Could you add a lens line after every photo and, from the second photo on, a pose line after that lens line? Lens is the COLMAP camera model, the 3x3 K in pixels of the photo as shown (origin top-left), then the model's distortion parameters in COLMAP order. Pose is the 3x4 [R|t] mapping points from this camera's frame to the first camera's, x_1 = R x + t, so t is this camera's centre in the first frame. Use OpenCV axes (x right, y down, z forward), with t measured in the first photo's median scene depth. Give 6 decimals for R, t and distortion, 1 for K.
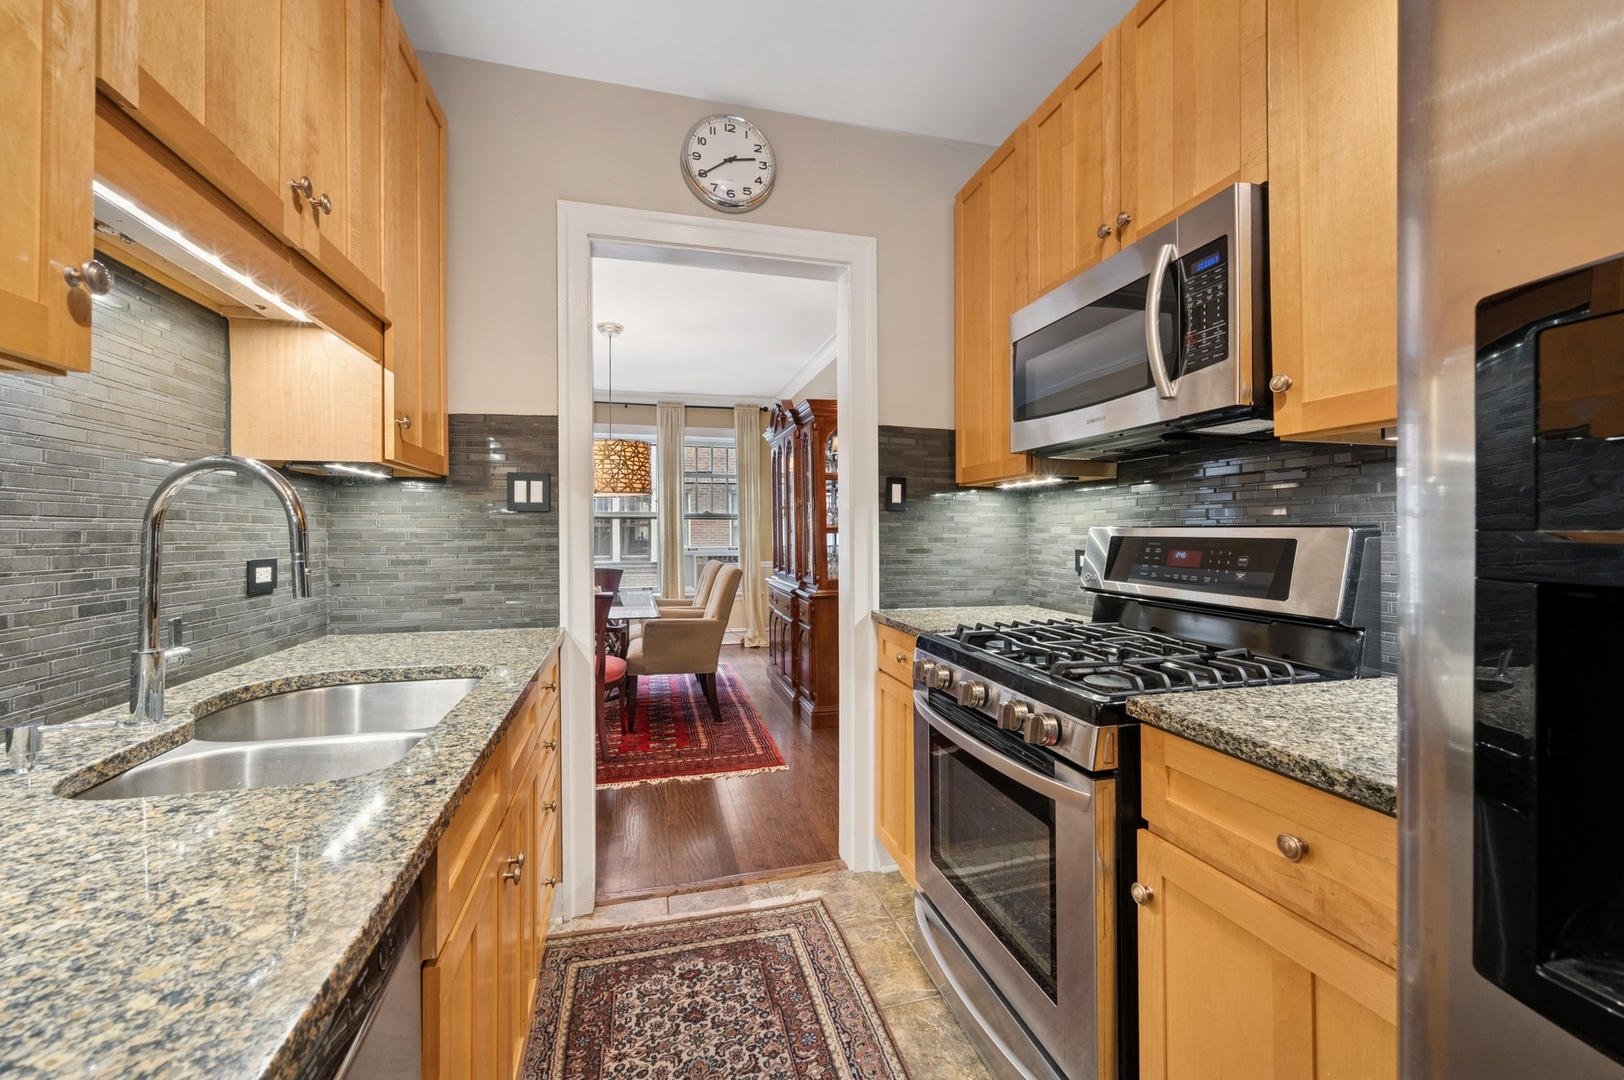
lens RADIAL K [[648.2, 0, 813.7], [0, 648.2, 533.0], [0, 0, 1]] dist [-0.001669, -0.000322]
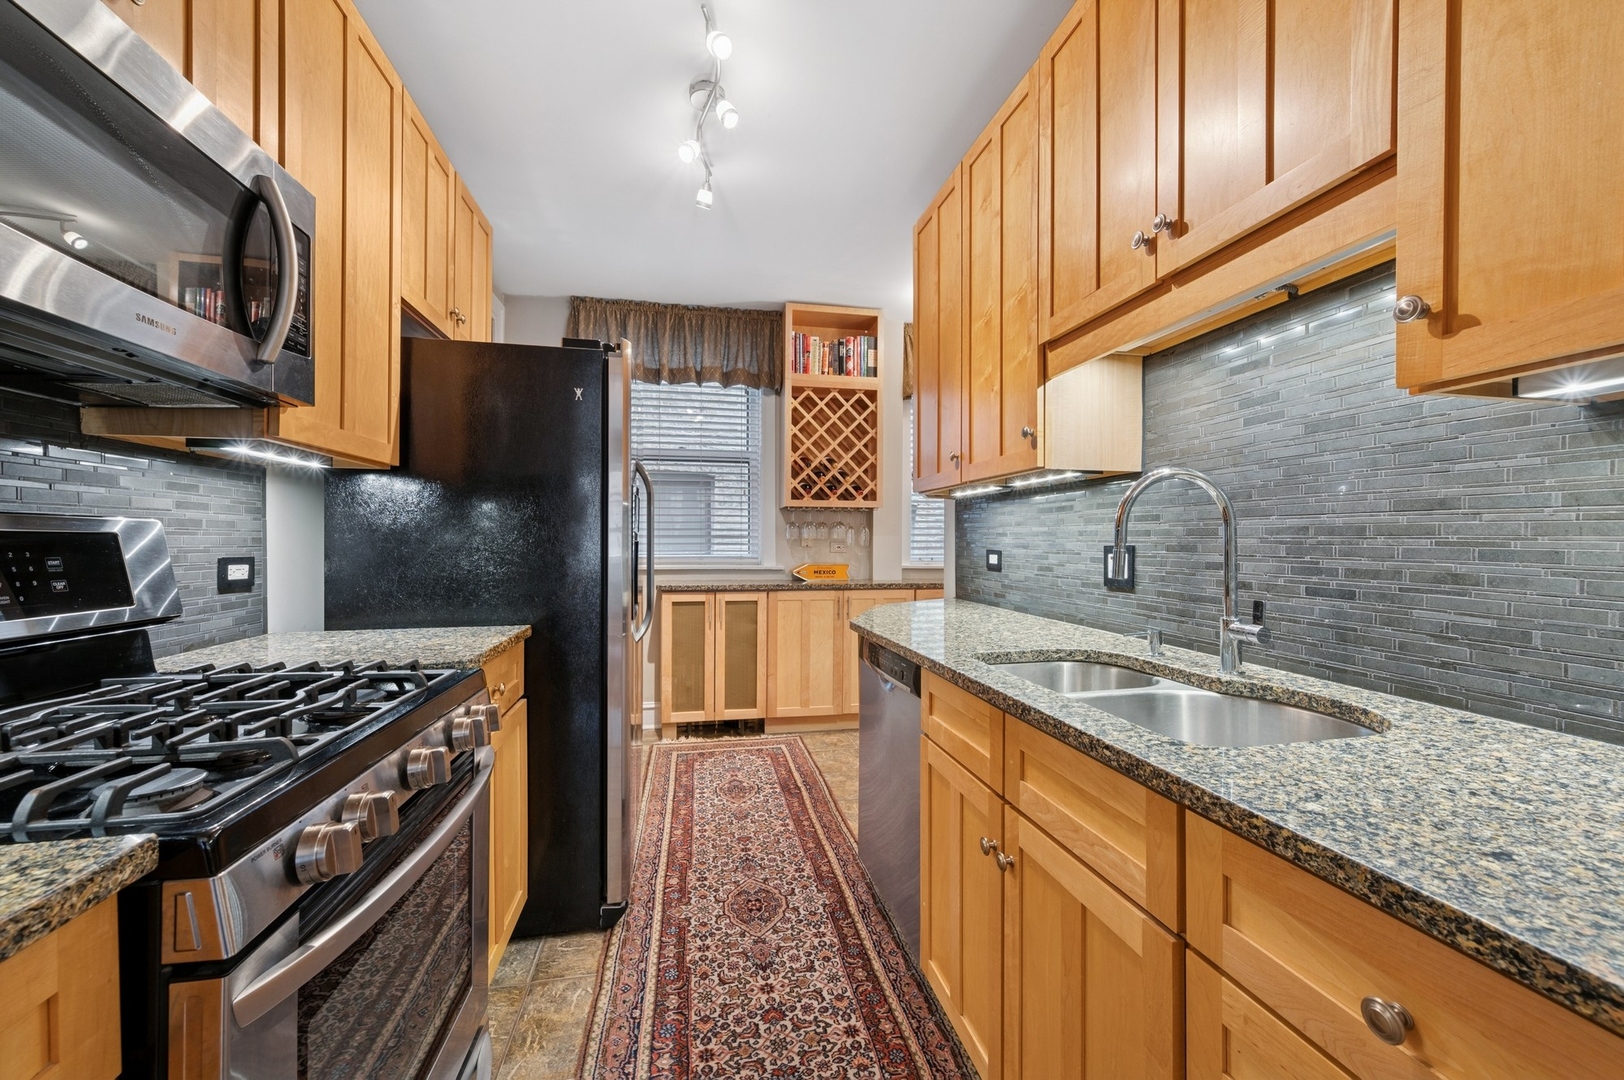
lens RADIAL K [[647.0, 0, 817.0], [0, 647.0, 539.1], [0, 0, 1]] dist [-0.000571, -0.000065]
pose [[-0.997891, -0.000667, 0.064907, -0.152113], [-0.000612, 0.999999, 0.000865, 0.011706], [-0.064908, 0.000824, -0.997891, 1.267143]]
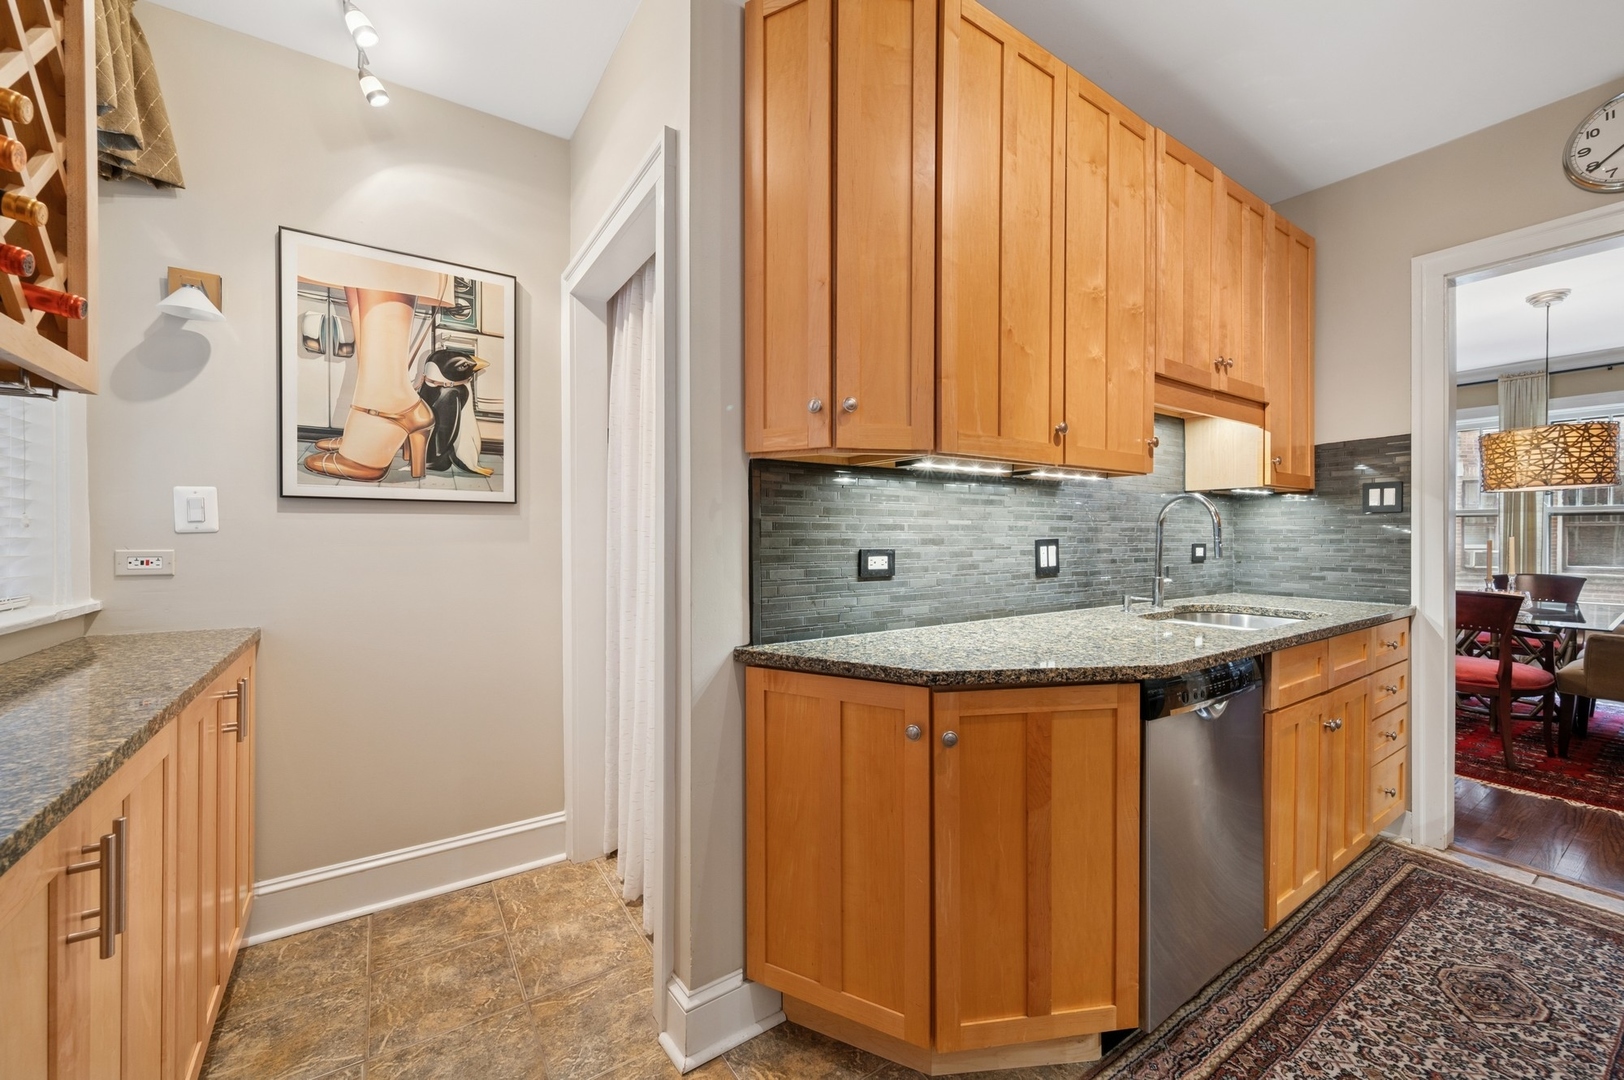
lens RADIAL K [[641.8, 0, 818.8], [0, 641.8, 537.2], [0, 0, 1]] dist [-0.003247, 0.000307]
pose [[0.335747, 0.005551, -0.941936, 0.412022], [-0.002699, 0.999984, 0.004931, 0.013836], [0.941948, 0.000887, 0.335757, -0.517508]]
